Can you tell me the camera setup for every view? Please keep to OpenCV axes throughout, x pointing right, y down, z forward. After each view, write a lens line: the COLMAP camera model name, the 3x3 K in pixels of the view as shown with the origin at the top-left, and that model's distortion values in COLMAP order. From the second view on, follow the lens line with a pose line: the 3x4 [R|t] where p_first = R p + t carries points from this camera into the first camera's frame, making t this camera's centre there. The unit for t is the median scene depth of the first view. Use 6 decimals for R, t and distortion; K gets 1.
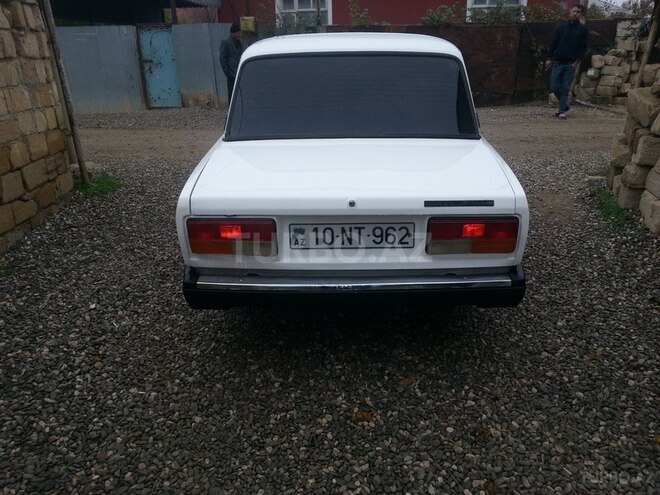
lens RADIAL K [[539.8, 0, 344.2], [0, 539.8, 256.1], [0, 0, 1]] dist [0.008835, 0.004325]
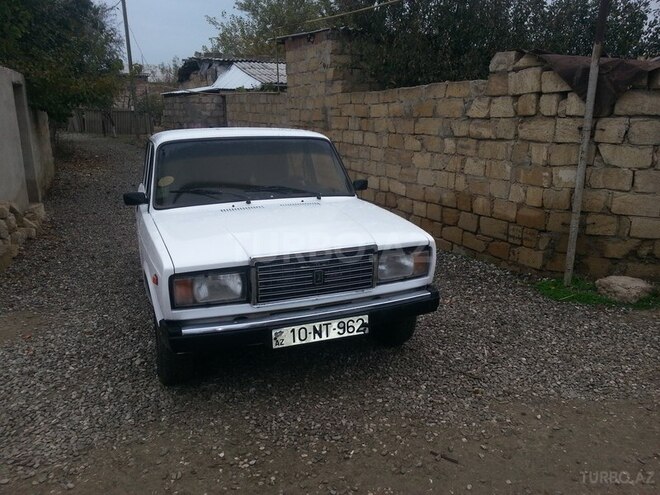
lens RADIAL K [[536.6, 0, 342.2], [0, 536.6, 250.0], [0, 0, 1]] dist [0.086287, -0.131930]
pose [[-0.924426, 0.109195, -0.365394, 0.416212], [-0.123069, 0.821452, 0.556840, -1.480919], [0.360958, 0.559726, -0.745933, 3.567829]]
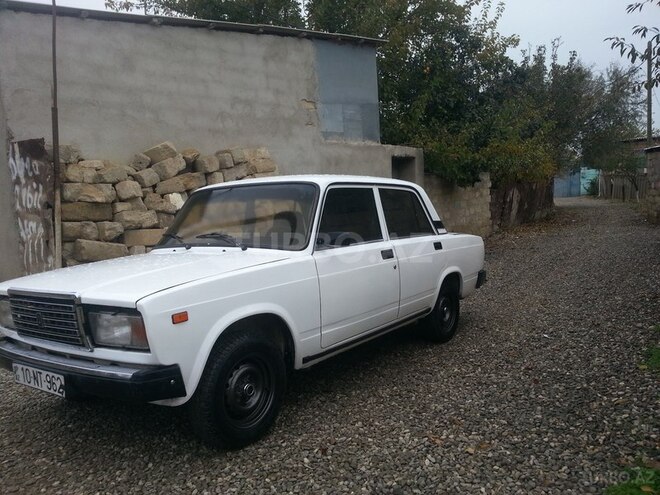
lens RADIAL K [[536.6, 0, 342.2], [0, 536.6, 250.0], [0, 0, 1]] dist [0.086287, -0.131930]
pose [[-0.828433, 0.006624, 0.560049, -1.155706], [0.261563, 0.888769, 0.376396, -1.151056], [-0.495261, 0.458307, -0.738018, 3.148306]]
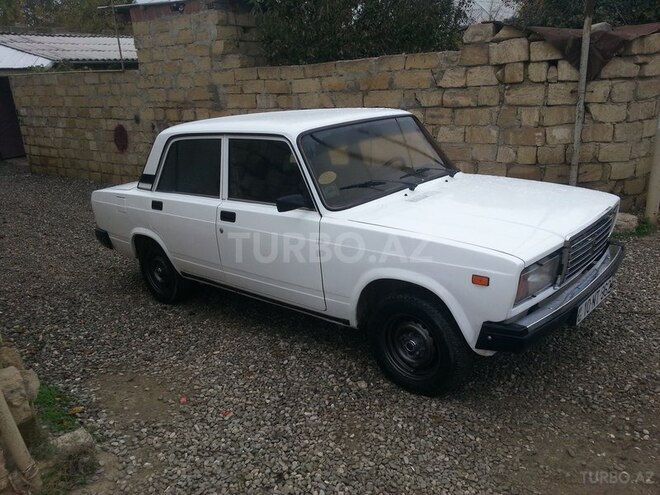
lens RADIAL K [[536.6, 0, 342.2], [0, 536.6, 250.0], [0, 0, 1]] dist [0.086287, -0.131930]
pose [[-0.636810, 0.271031, -0.721814, 1.302630], [-0.226352, 0.829210, 0.511052, -1.245129], [0.737047, 0.488828, -0.466701, 2.831967]]
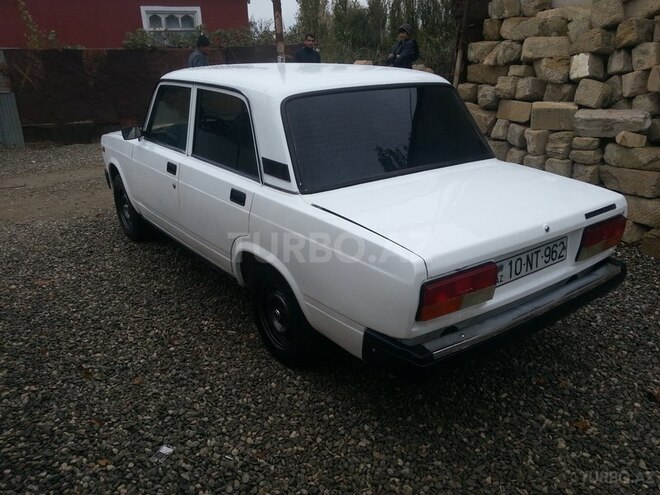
lens RADIAL K [[539.8, 0, 344.2], [0, 539.8, 256.1], [0, 0, 1]] dist [0.008835, 0.004325]
pose [[0.797157, -0.220832, 0.561938, -0.843477], [0.239589, 0.969995, 0.041315, -0.174346], [-0.554200, 0.101700, 0.826147, 0.349602]]
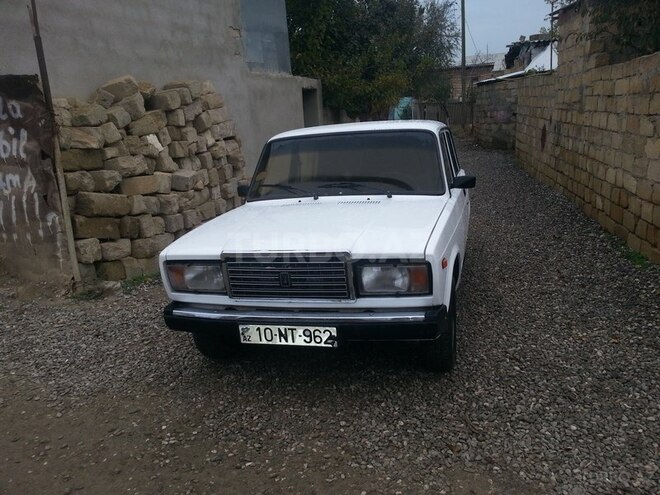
lens RADIAL K [[536.6, 0, 342.2], [0, 536.6, 250.0], [0, 0, 1]] dist [0.086287, -0.131930]
pose [[-0.969508, 0.017509, 0.244432, -0.379782], [0.156949, 0.810398, 0.564467, -1.445407], [-0.188204, 0.585619, -0.788435, 3.544189]]
